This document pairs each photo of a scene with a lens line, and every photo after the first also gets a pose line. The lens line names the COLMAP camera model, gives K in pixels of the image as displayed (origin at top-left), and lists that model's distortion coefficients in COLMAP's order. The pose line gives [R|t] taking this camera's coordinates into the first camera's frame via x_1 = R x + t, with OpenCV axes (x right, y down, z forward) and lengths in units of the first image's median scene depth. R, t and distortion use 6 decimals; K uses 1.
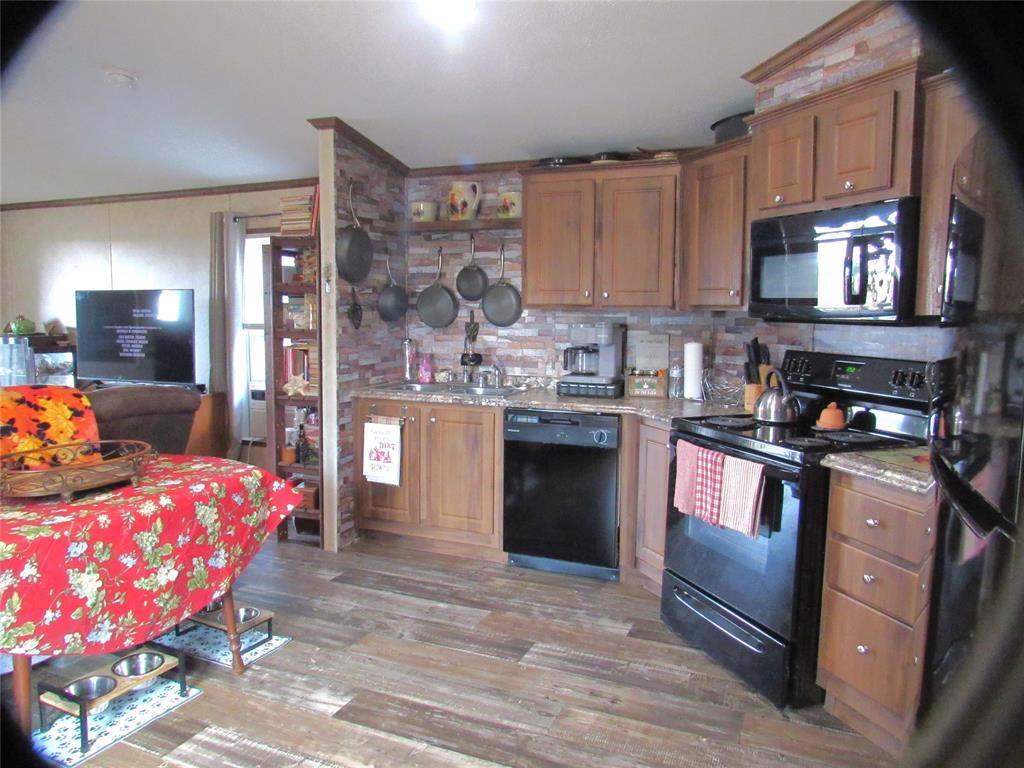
lens RADIAL K [[737.5, 0, 512.0], [0, 737.5, 384.0], [0, 0, 1]] dist [0.003291, 0.001267]
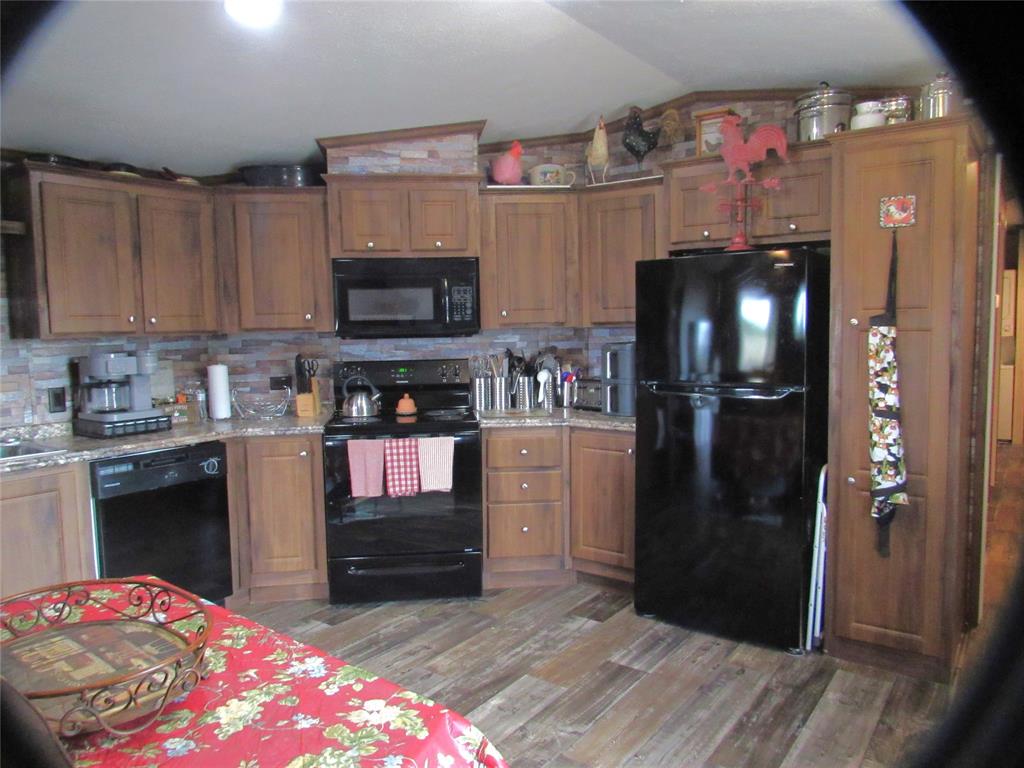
lens RADIAL K [[723.9, 0, 512.0], [0, 723.9, 384.0], [0, 0, 1]] dist [-0.006640, -0.002069]
pose [[0.248479, -0.095333, 0.963935, -0.658388], [0.124204, 0.990066, 0.065901, -0.046795], [-0.960641, 0.103350, 0.257851, 0.354012]]
